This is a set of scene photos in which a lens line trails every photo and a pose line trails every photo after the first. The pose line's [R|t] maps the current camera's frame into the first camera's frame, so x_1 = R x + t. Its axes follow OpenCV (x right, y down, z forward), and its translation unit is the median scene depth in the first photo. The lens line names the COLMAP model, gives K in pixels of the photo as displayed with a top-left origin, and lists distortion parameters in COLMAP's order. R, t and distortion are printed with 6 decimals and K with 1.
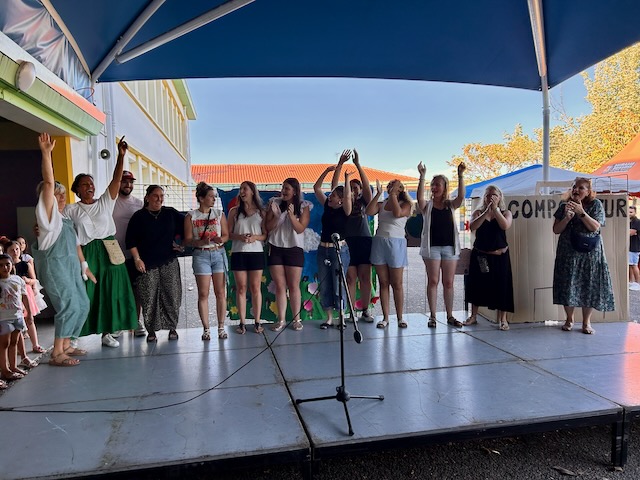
lens RADIAL K [[481.6, 0, 320.3], [0, 481.6, 244.2], [0, 0, 1]] dist [0.033957, -0.047139]
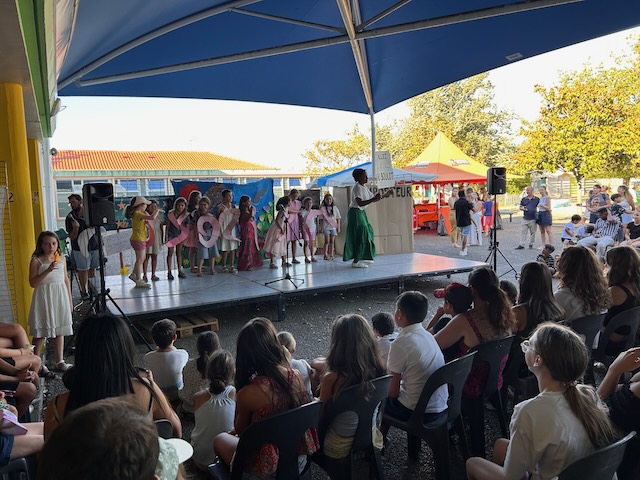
lens RADIAL K [[481.6, 0, 321.7], [0, 481.6, 238.8], [0, 0, 1]] dist [0.033957, -0.047139]
pose [[0.950320, -0.027839, 0.310027, -0.166130], [0.021502, 0.999485, 0.023839, 0.032498], [-0.310531, -0.015988, 0.950429, -0.395569]]
